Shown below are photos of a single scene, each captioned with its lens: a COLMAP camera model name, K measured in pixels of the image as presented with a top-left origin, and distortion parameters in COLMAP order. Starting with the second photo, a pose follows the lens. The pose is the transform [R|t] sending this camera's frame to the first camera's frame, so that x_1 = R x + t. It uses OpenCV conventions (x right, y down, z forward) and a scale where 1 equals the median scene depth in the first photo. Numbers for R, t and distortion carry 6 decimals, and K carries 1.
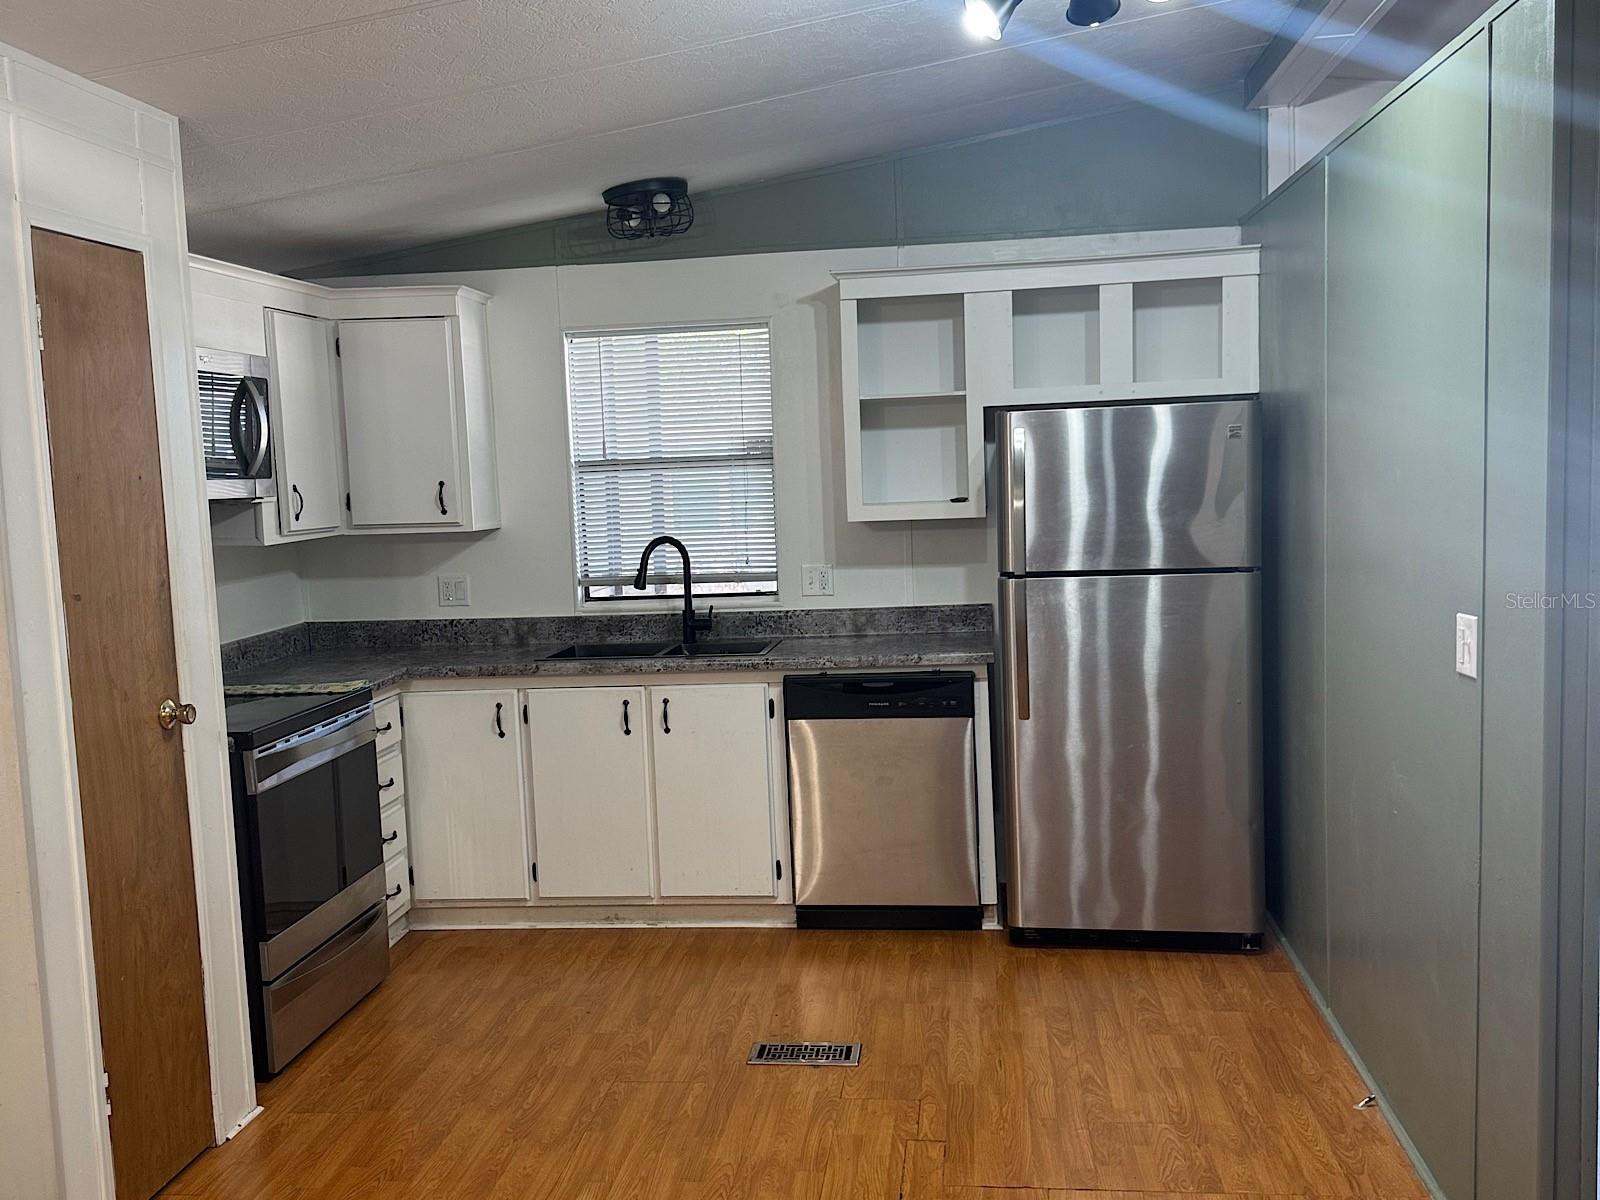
lens RADIAL K [[1493.0, 0, 784.8], [0, 1493.0, 601.8], [0, 0, 1]] dist [0.183328, -0.394158]
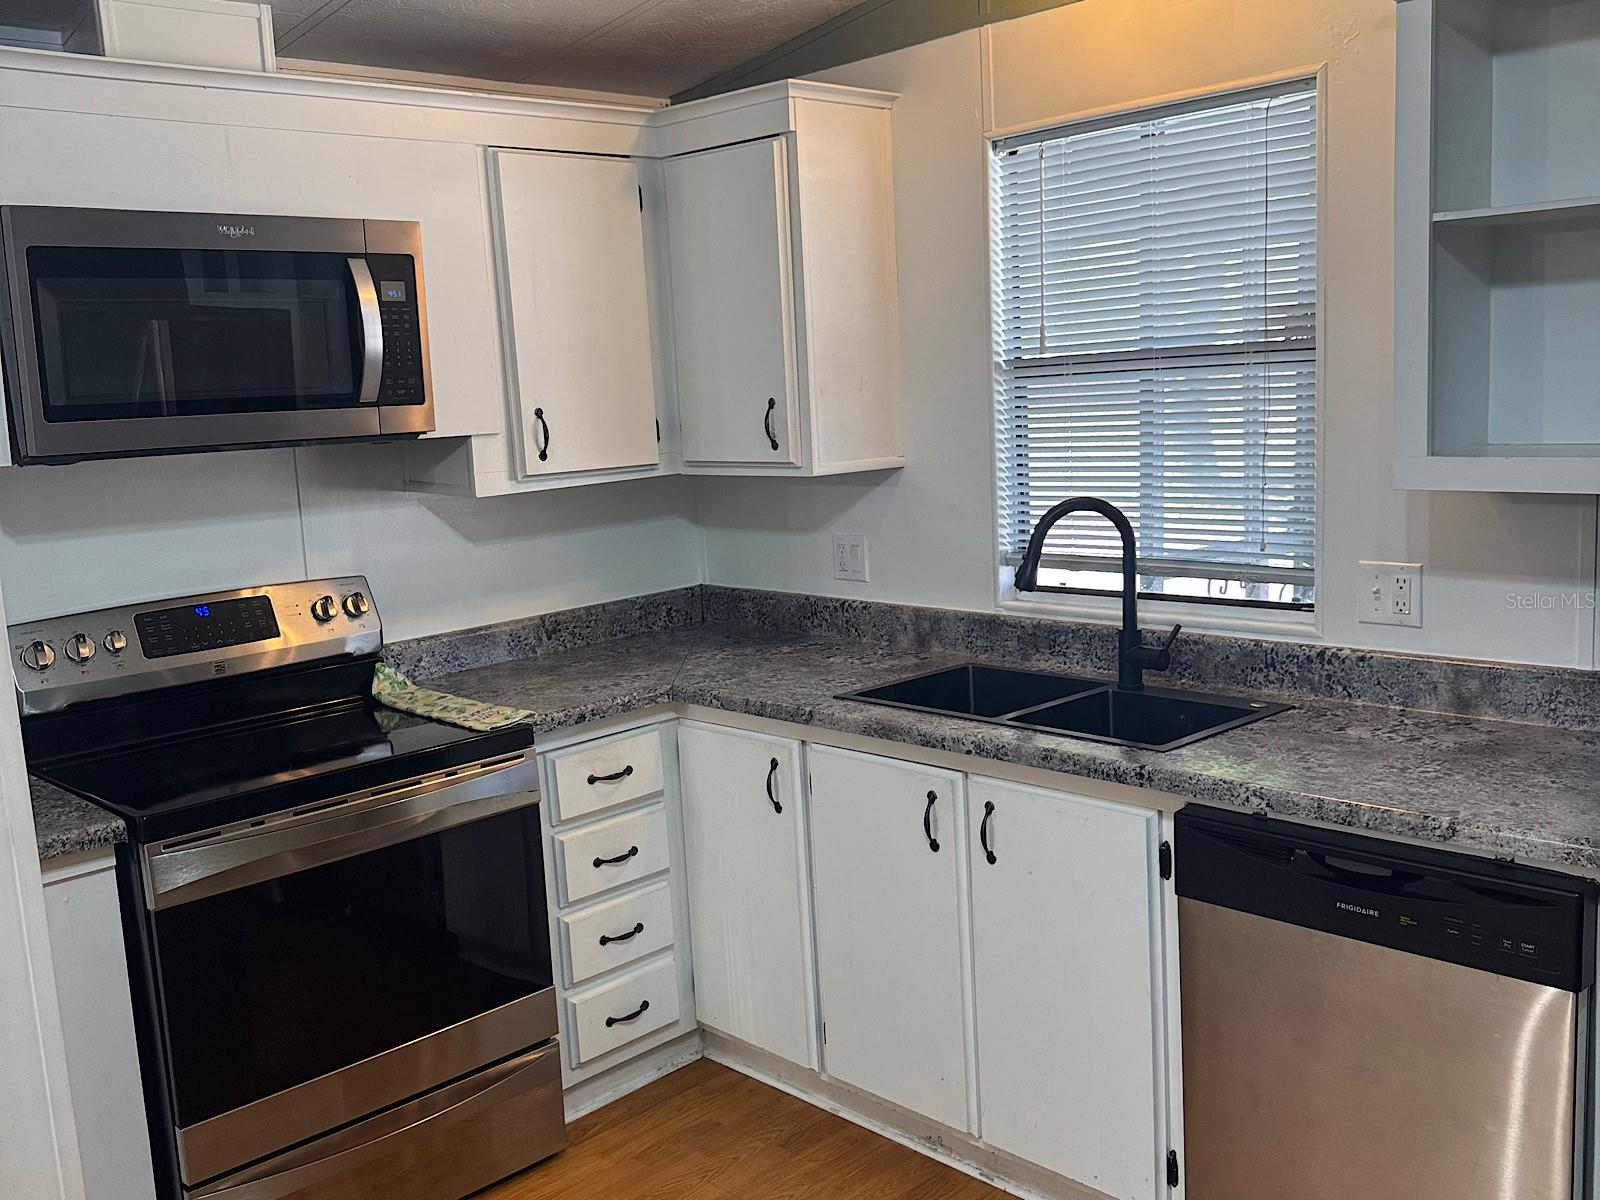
lens RADIAL K [[1491.2, 0, 800.0], [0, 1491.2, 600.0], [0, 0, 1]] dist [0.174284, -0.377706]
pose [[0.777881, 0.090466, -0.621866, 0.200779], [-0.033905, 0.994184, 0.102217, -0.062827], [0.627496, -0.058428, 0.776424, 0.525122]]
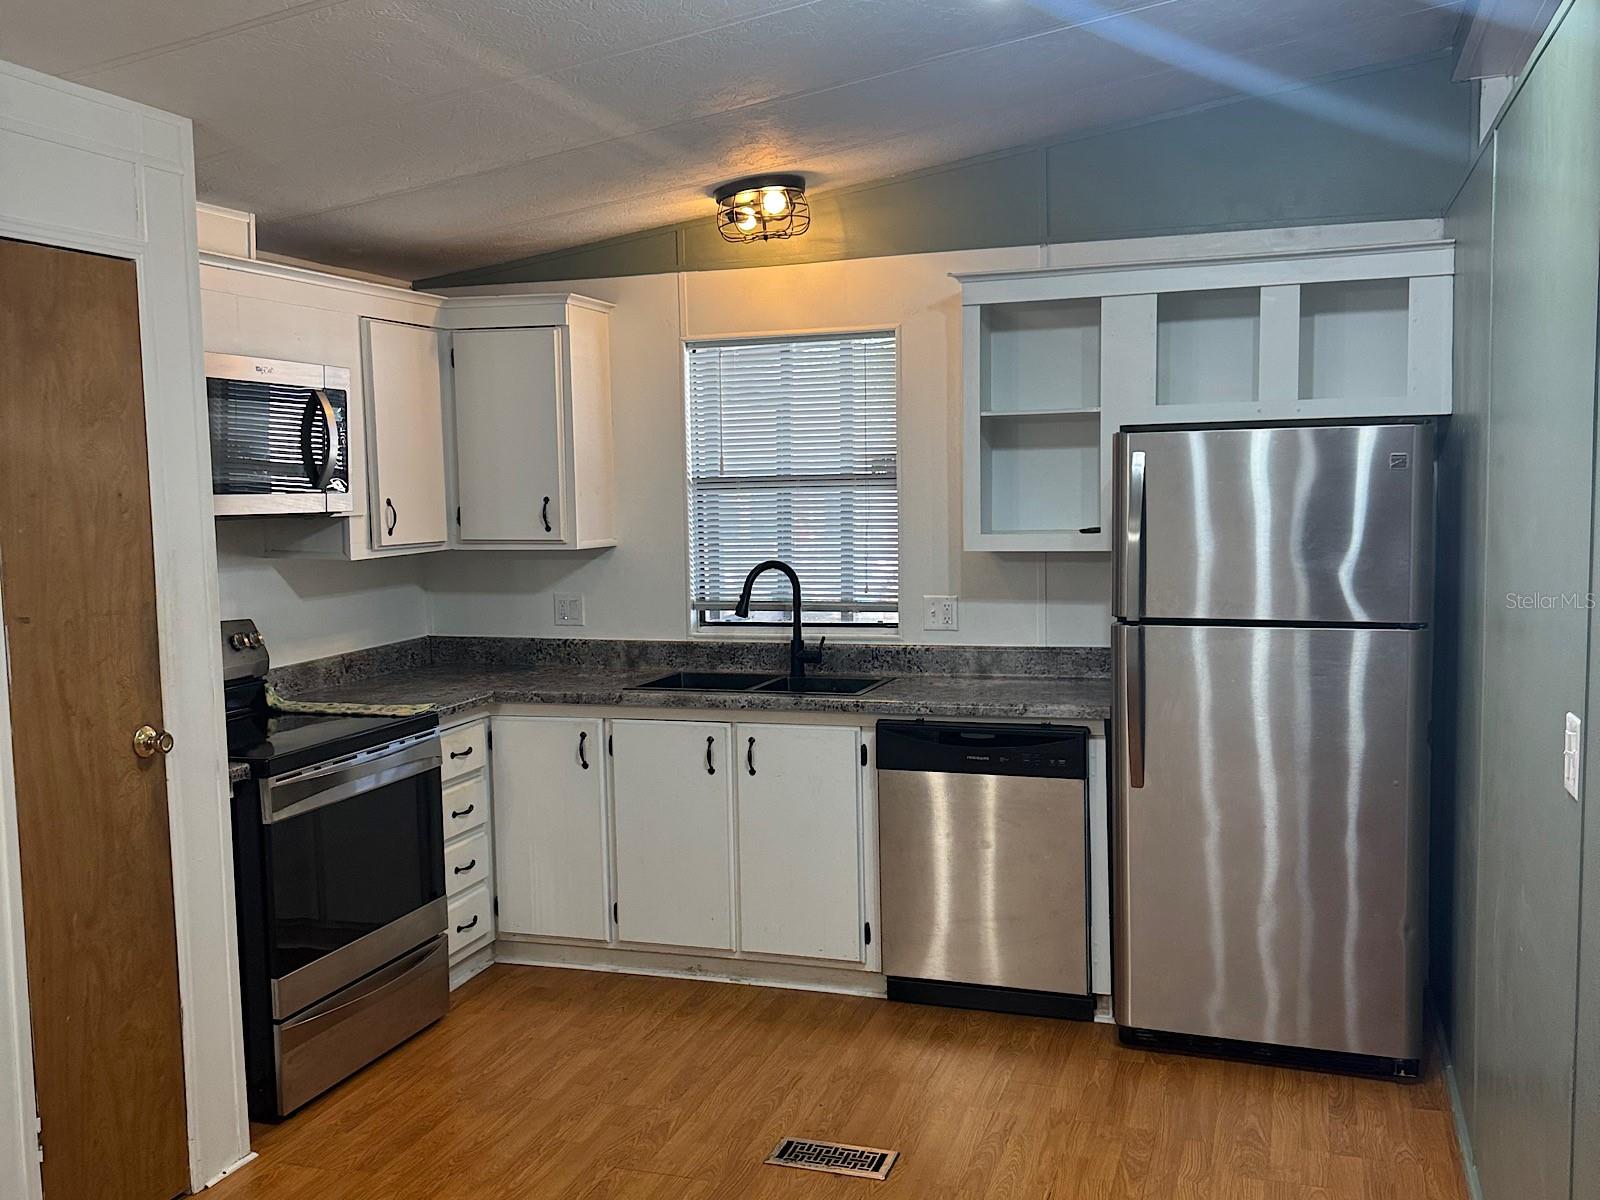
lens RADIAL K [[1493.0, 0, 784.8], [0, 1493.0, 601.8], [0, 0, 1]] dist [0.183328, -0.394158]
pose [[0.979078, 0.036191, -0.200241, 0.121075], [-0.036866, 0.999320, 0.000358, -0.020029], [0.200117, 0.007032, 0.979747, 0.096702]]
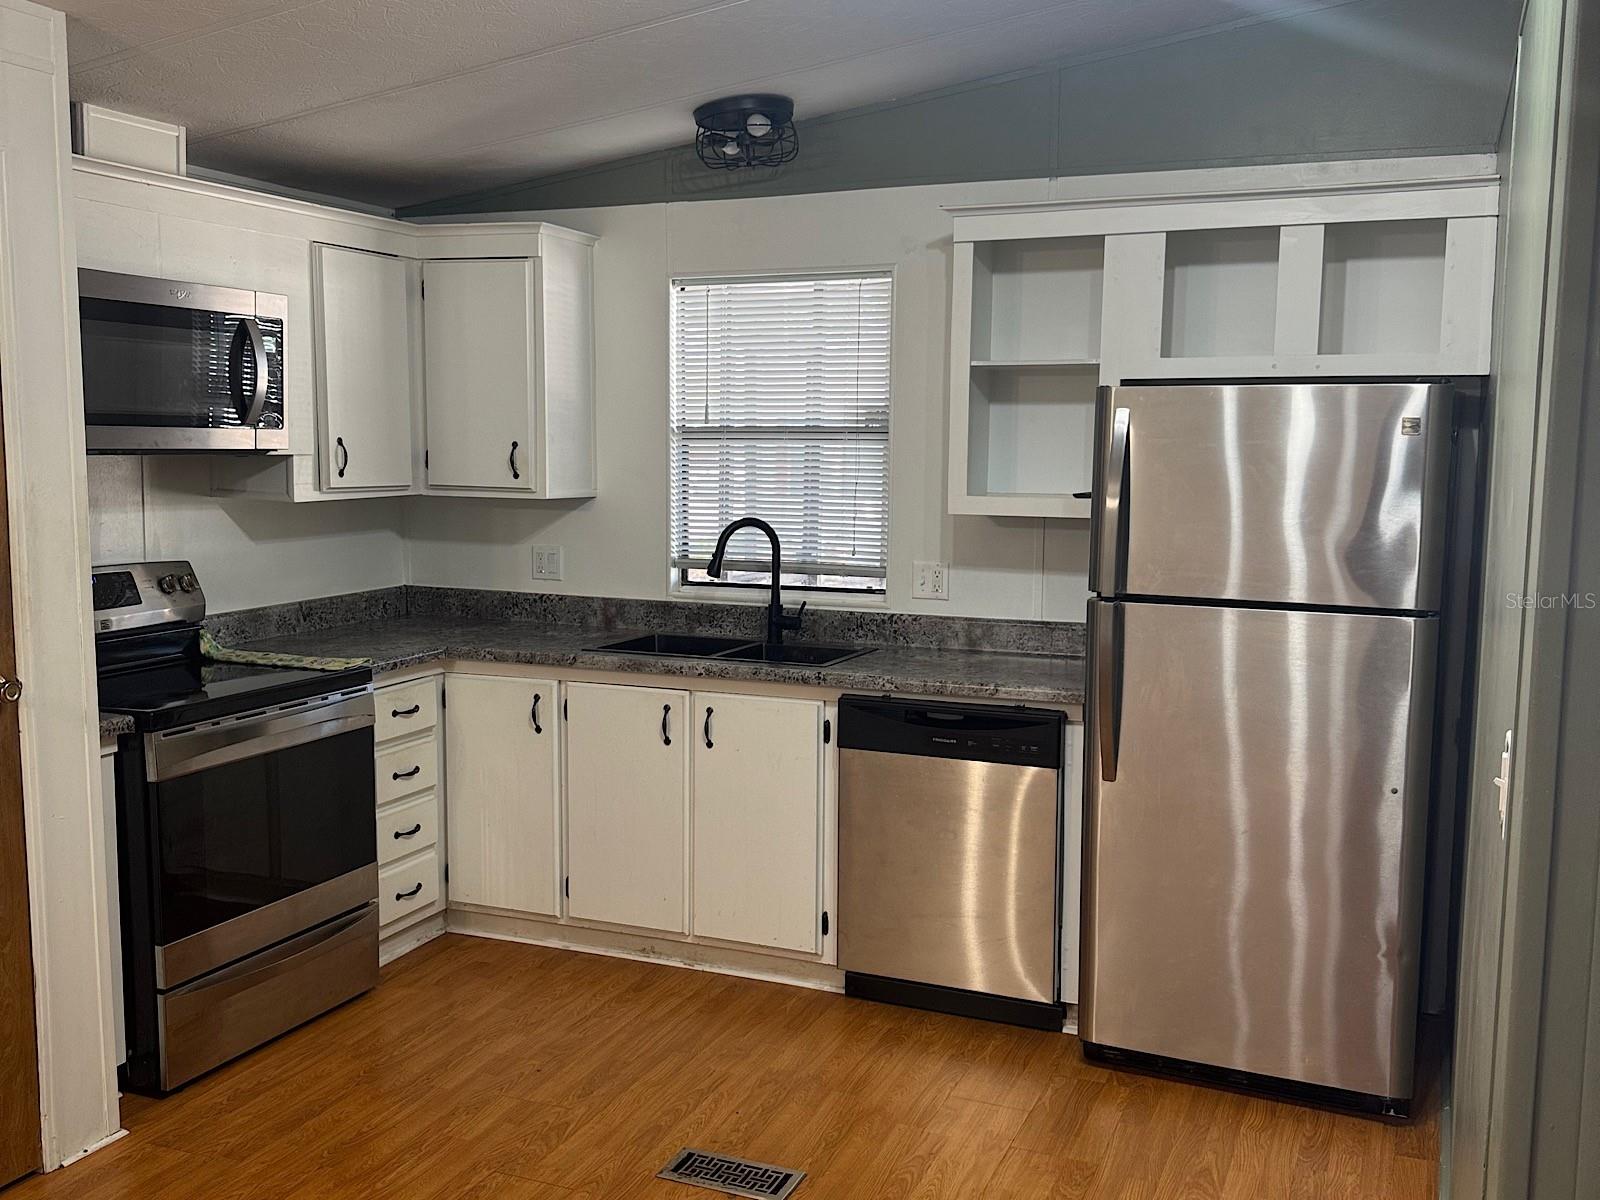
lens RADIAL K [[1491.2, 0, 800.0], [0, 1491.2, 600.0], [0, 0, 1]] dist [0.174284, -0.377706]
pose [[0.961477, 0.075891, -0.264202, 0.189298], [-0.070309, 0.997058, 0.030536, -0.026234], [0.265742, -0.010784, 0.963984, 0.187081]]
